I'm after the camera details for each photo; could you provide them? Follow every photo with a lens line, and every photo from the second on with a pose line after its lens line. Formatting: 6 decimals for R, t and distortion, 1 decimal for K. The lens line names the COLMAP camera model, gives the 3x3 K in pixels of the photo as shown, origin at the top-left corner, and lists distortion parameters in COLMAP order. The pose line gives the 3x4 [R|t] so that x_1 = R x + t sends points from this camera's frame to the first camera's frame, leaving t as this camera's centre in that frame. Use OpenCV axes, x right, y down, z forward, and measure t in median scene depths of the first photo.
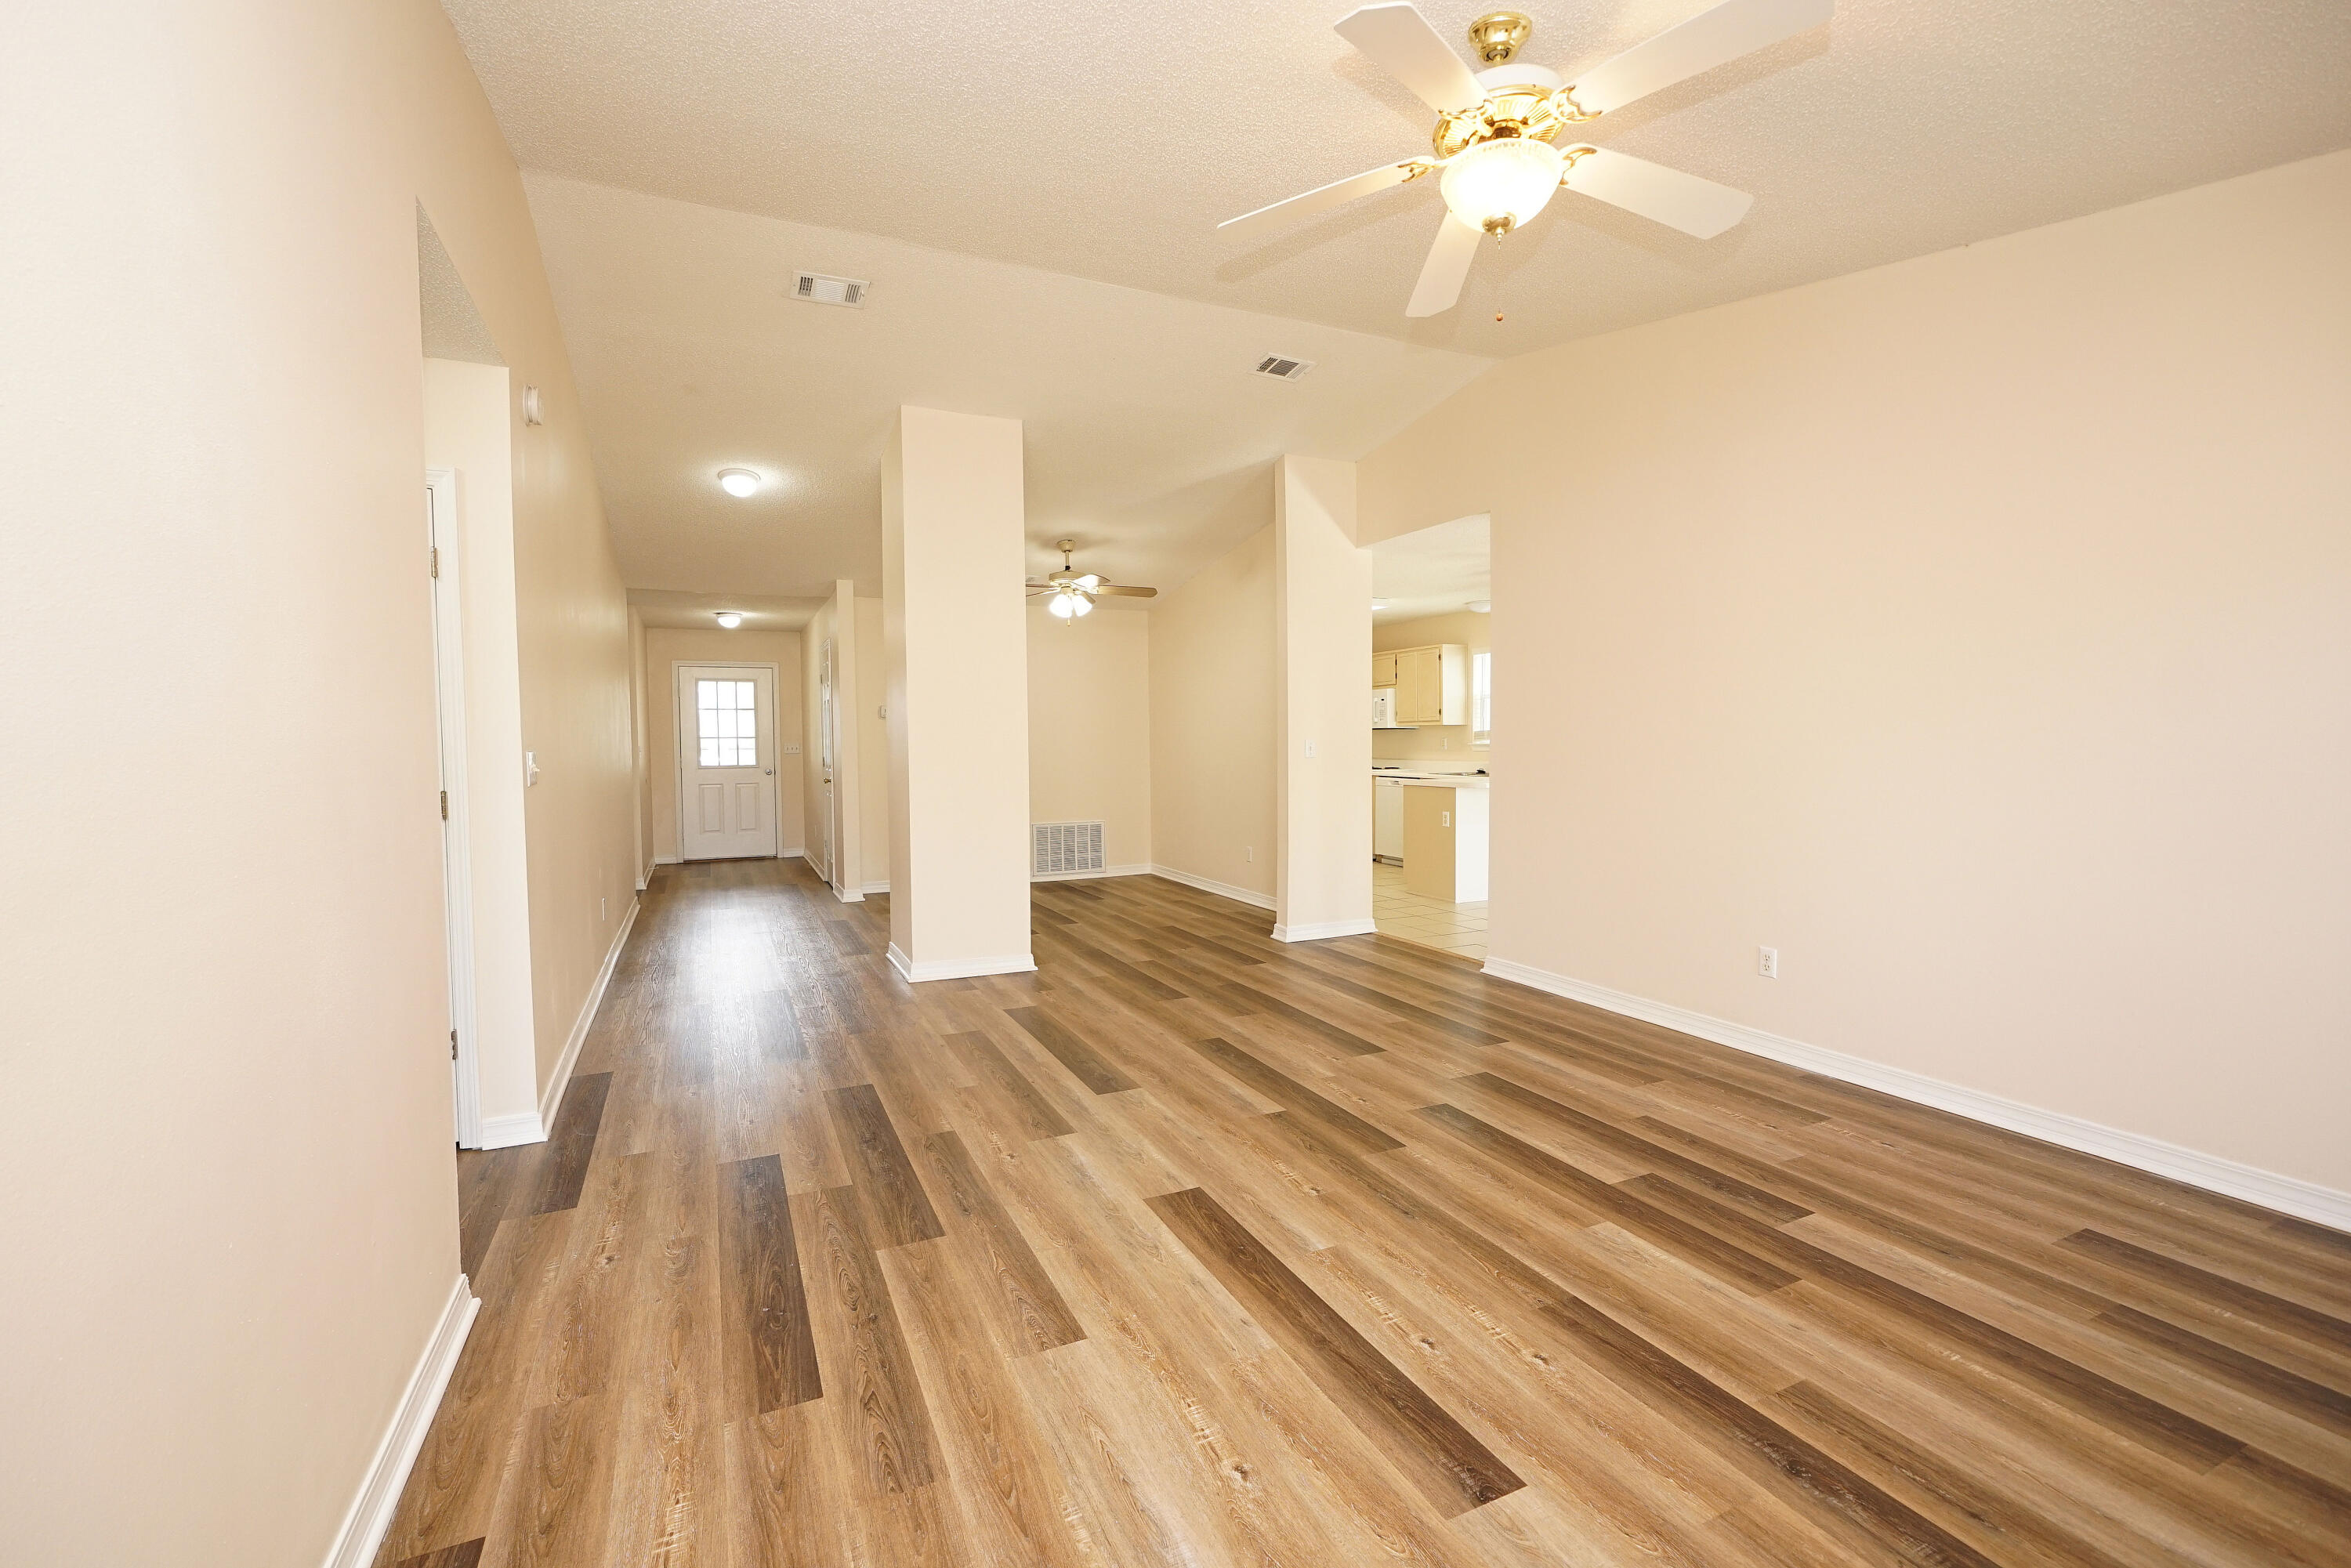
lens RADIAL K [[993.9, 0, 1177.6], [0, 993.9, 782.1], [0, 0, 1]] dist [-0.001026, 0.000134]
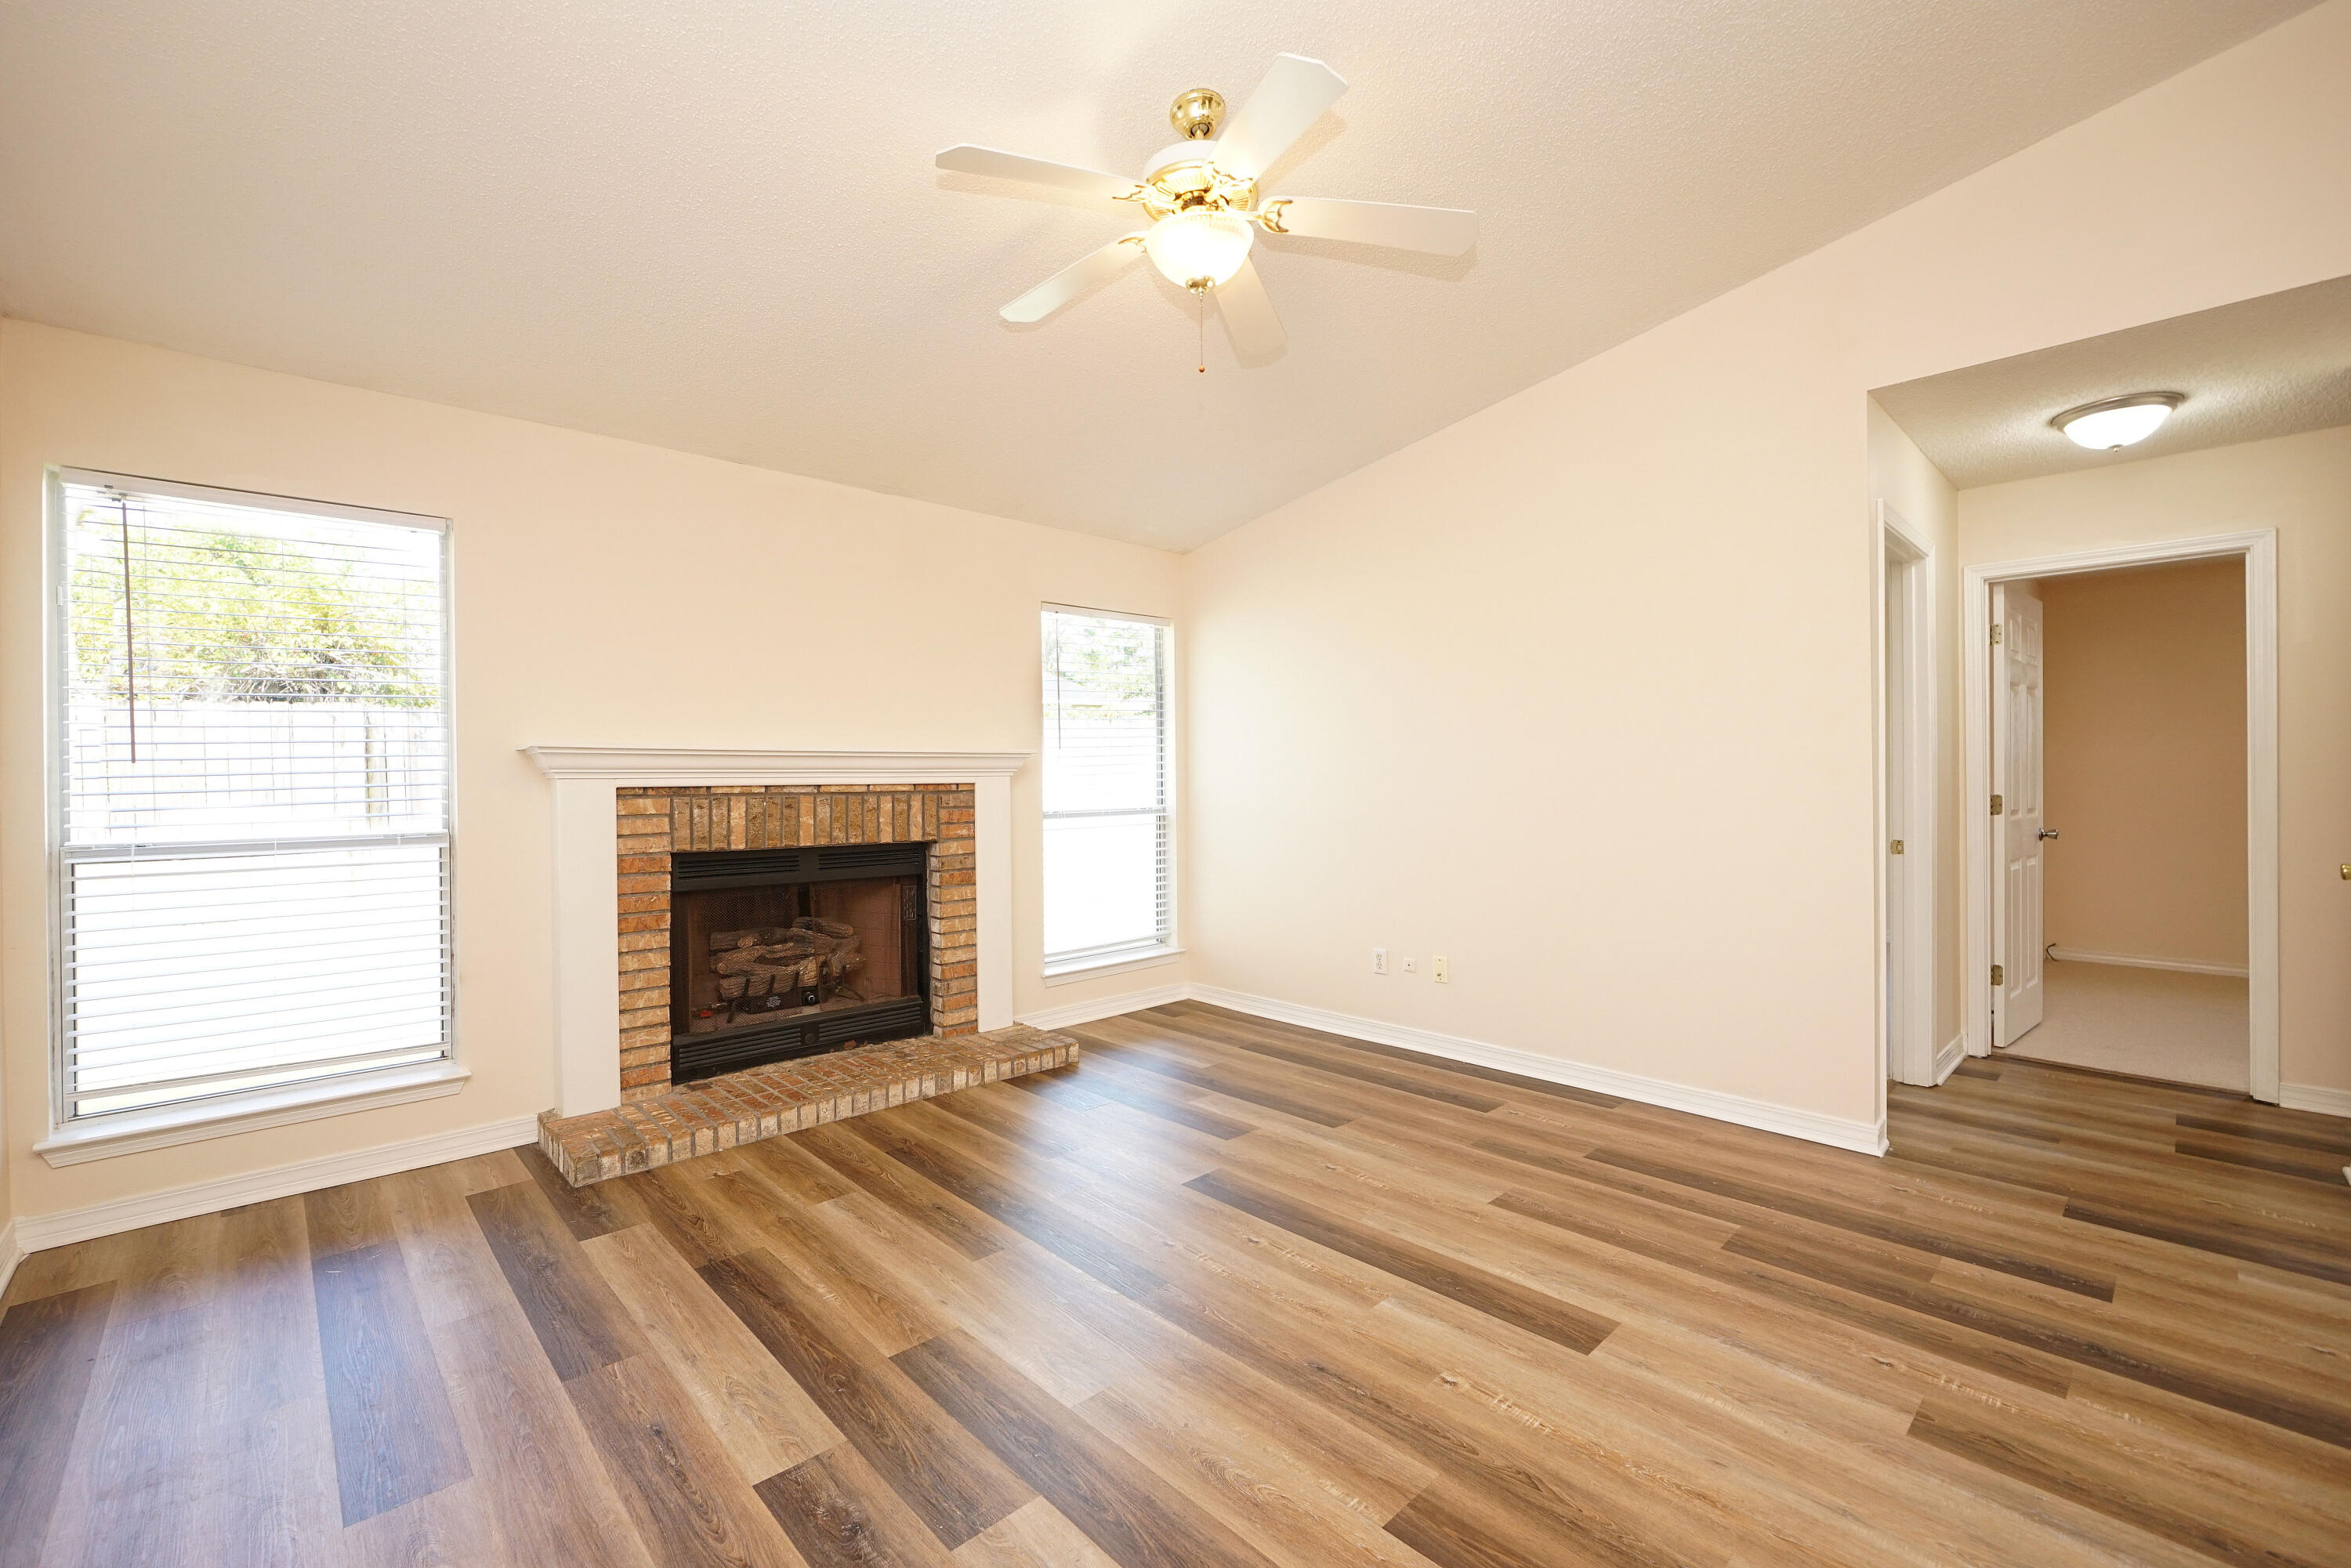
lens RADIAL K [[993.9, 0, 1171.7], [0, 993.9, 783.1], [0, 0, 1]] dist [-0.001026, 0.000134]
pose [[-0.952819, 0.011519, -0.303321, 0.579539], [-0.003892, 0.998734, 0.050154, -0.063501], [0.303515, 0.048968, -0.951568, 1.706055]]
